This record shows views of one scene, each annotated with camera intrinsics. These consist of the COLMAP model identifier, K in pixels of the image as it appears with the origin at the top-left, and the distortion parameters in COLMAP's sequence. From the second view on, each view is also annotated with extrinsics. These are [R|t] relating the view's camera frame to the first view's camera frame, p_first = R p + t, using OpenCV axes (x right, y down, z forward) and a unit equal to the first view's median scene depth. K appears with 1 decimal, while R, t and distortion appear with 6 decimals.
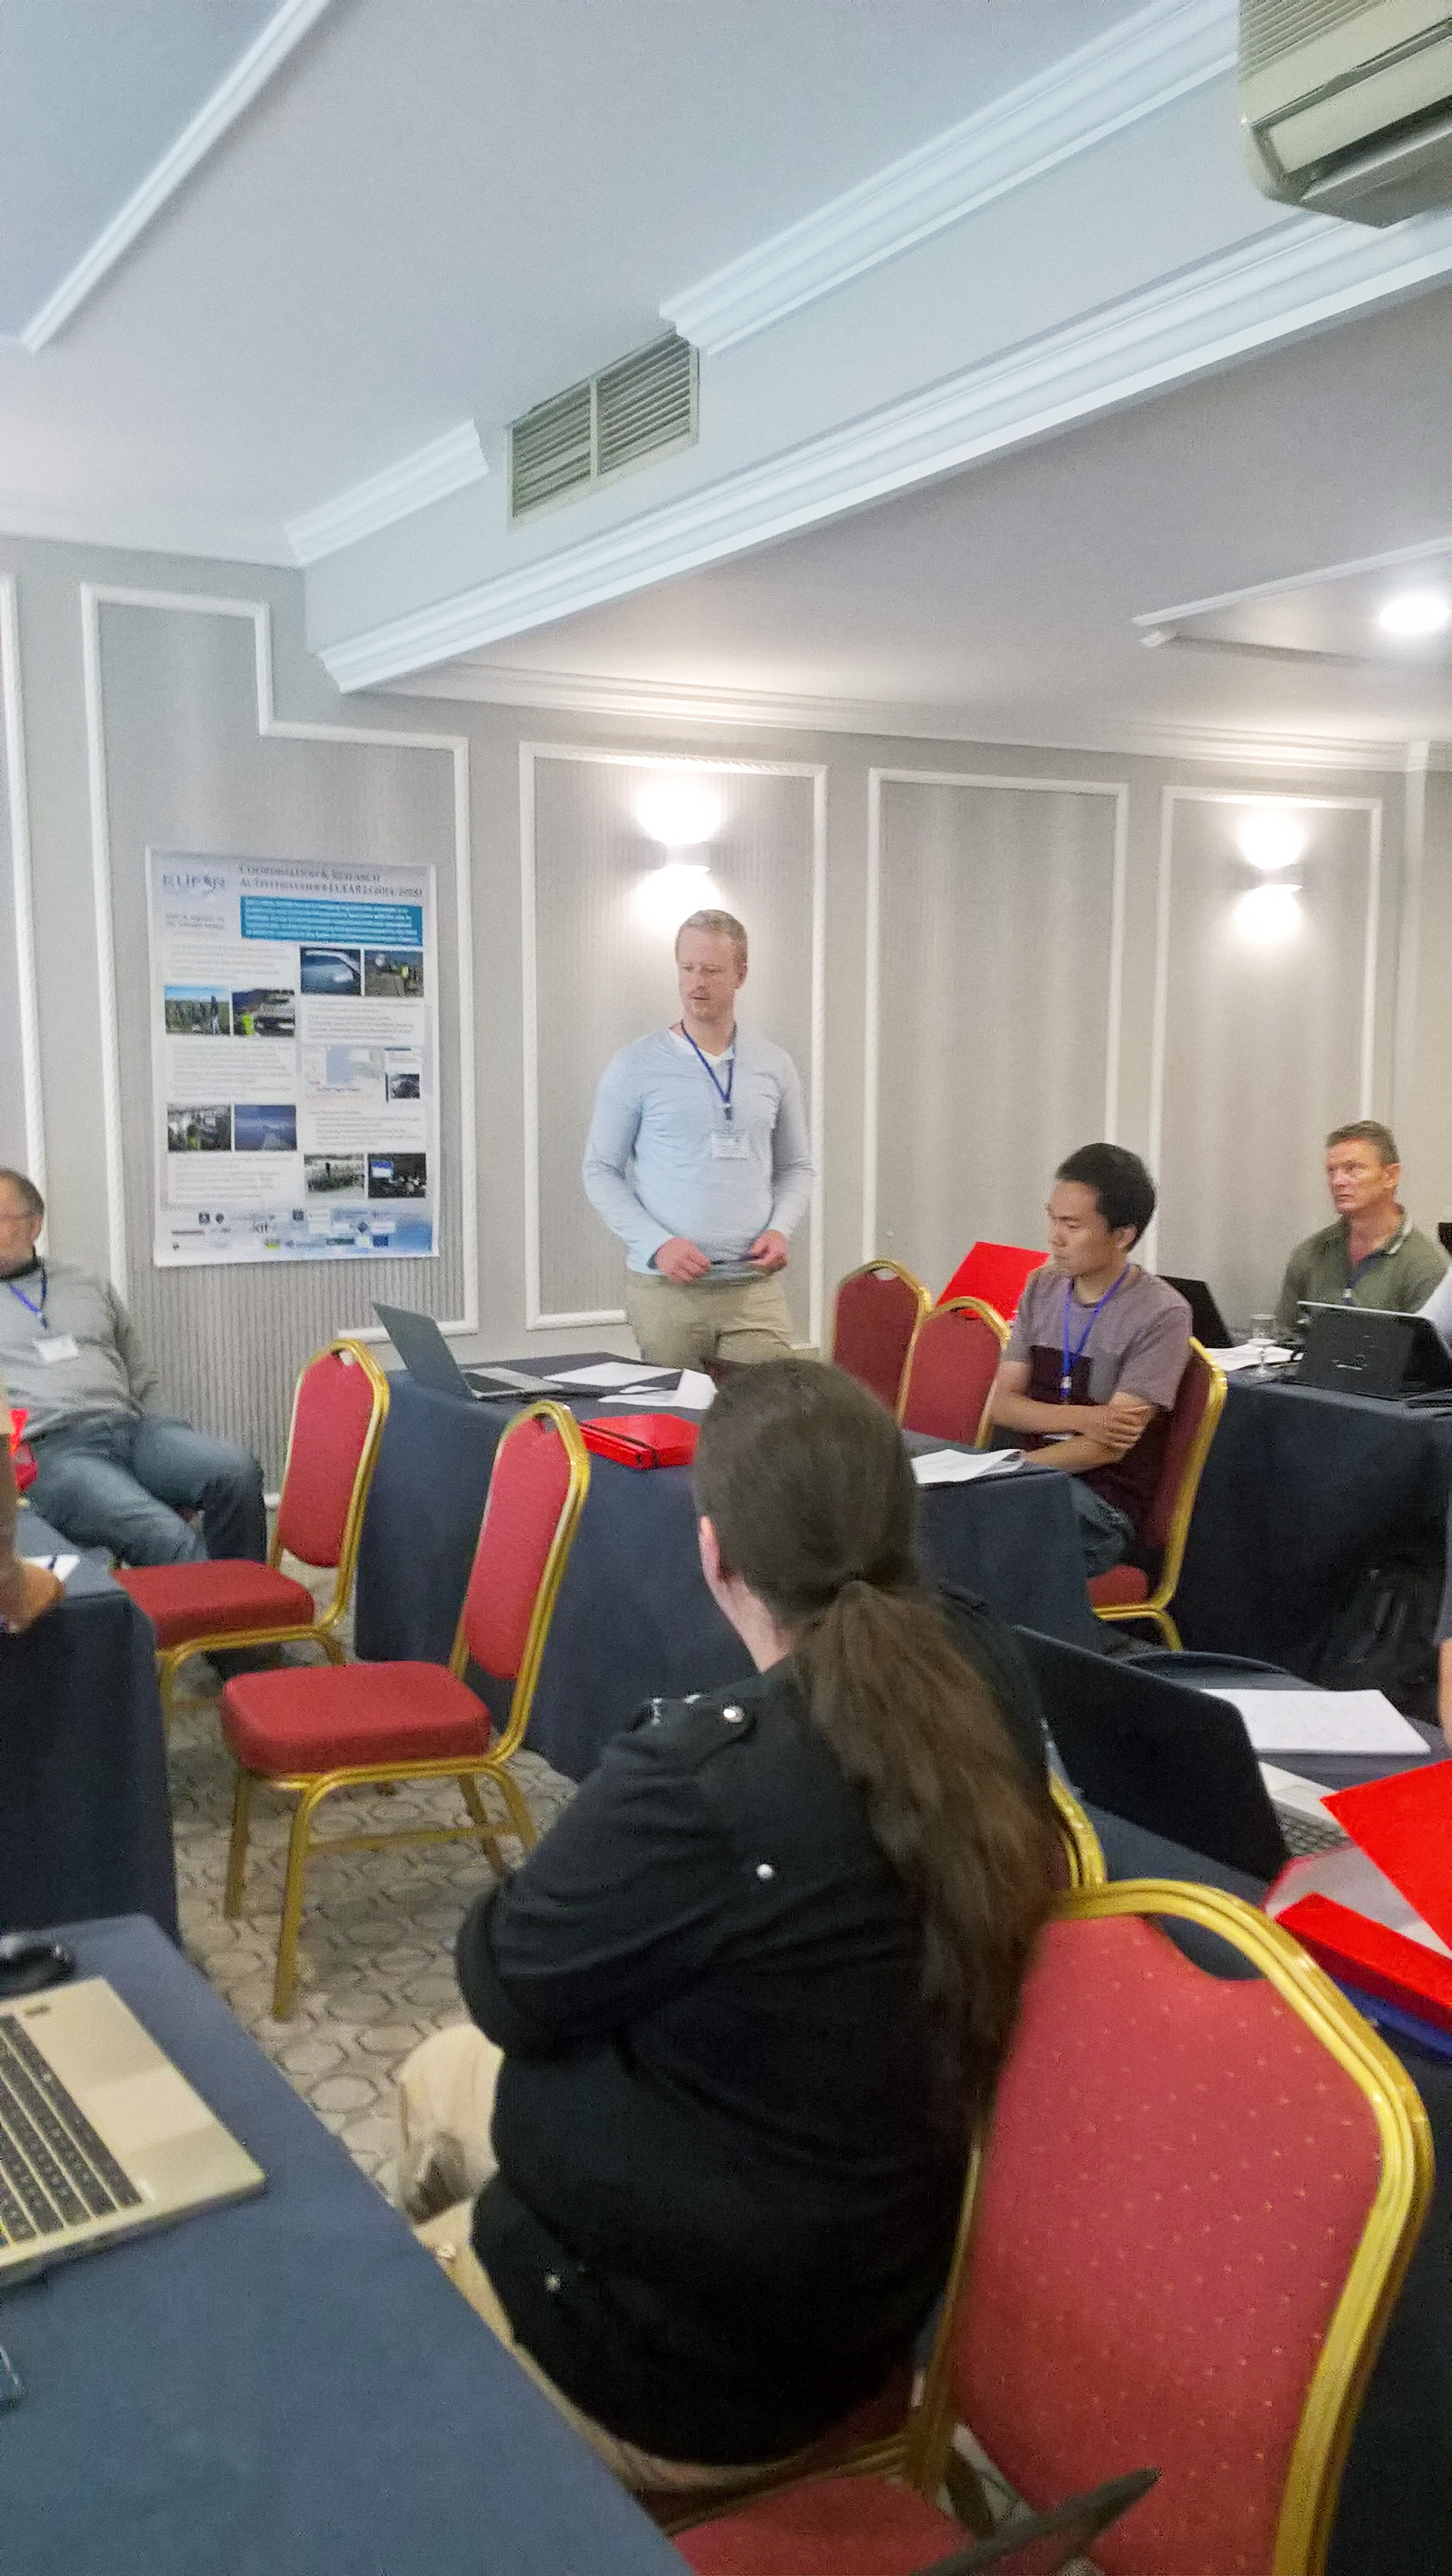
lens RADIAL K [[2131.3, 0, 726.7], [0, 2131.3, 1287.7], [0, 0, 1]] dist [0.050346, -0.012081]
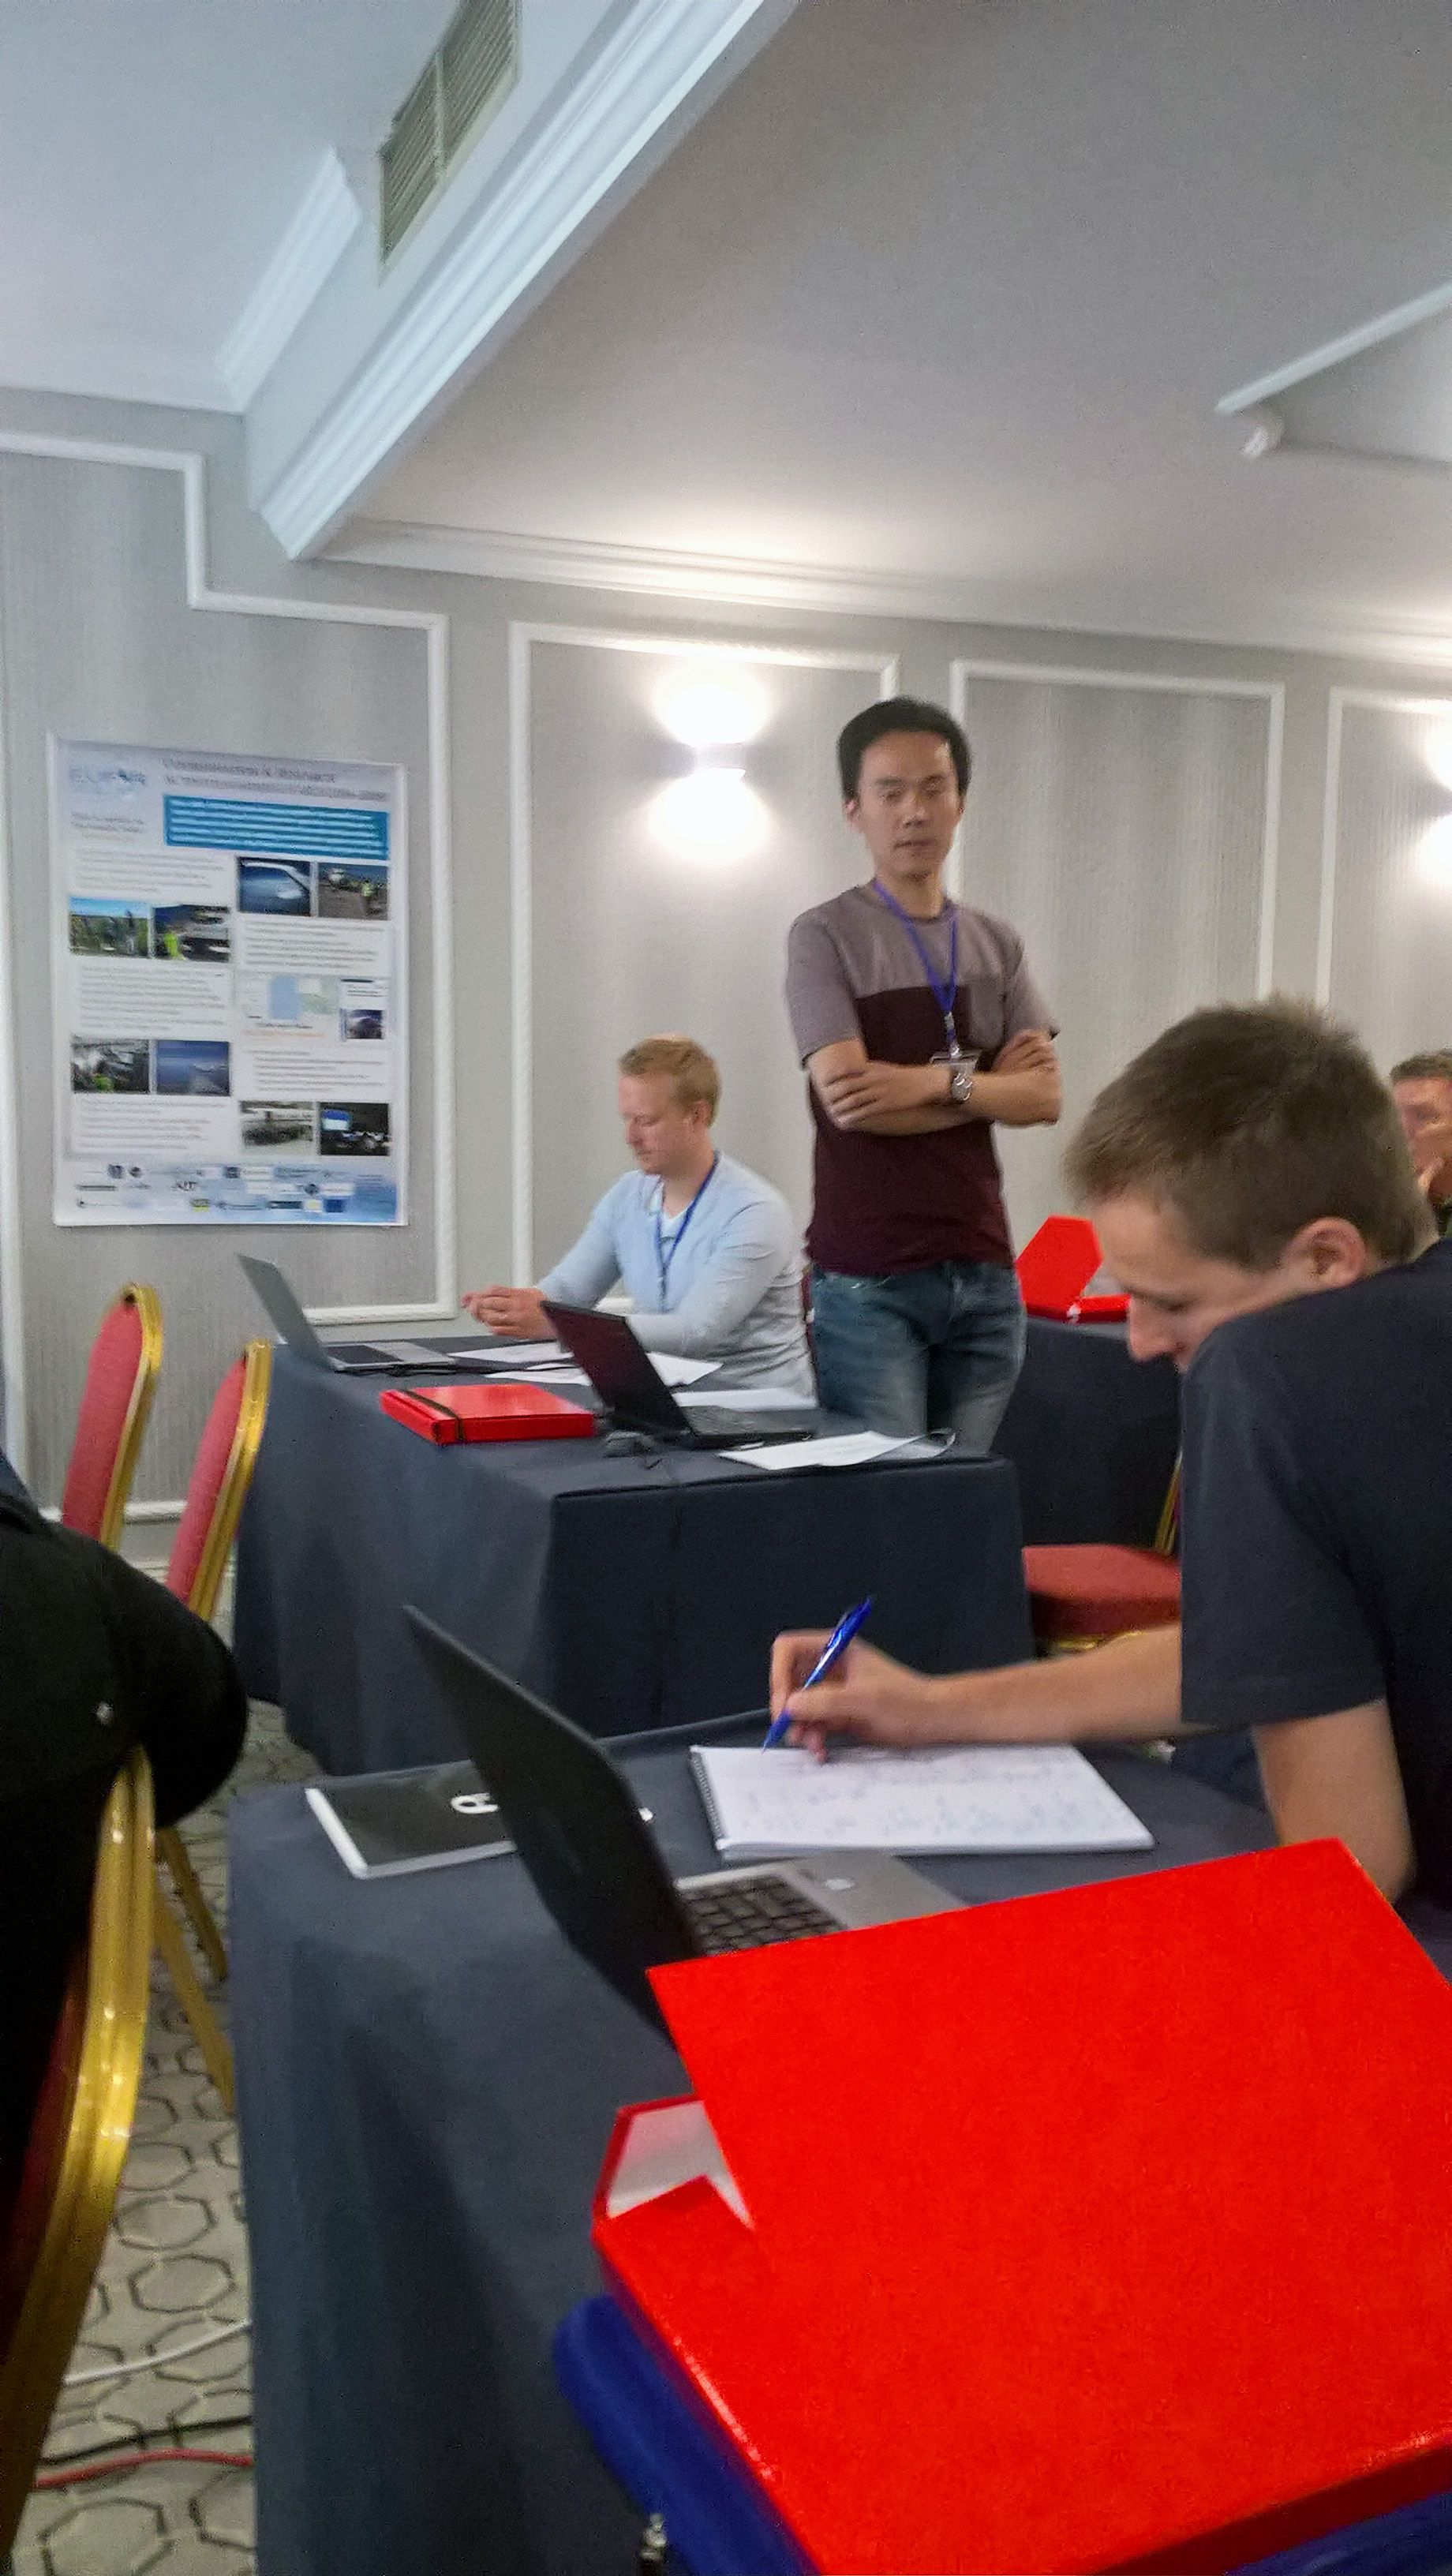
lens RADIAL K [[2131.3, 0, 726.4], [0, 2131.3, 1293.2], [0, 0, 1]] dist [0.050346, -0.012081]
pose [[0.989211, 0.014497, -0.145778, 0.121191], [-0.019494, 0.999268, -0.032914, 0.039239], [0.145194, 0.035401, 0.988770, 0.189395]]
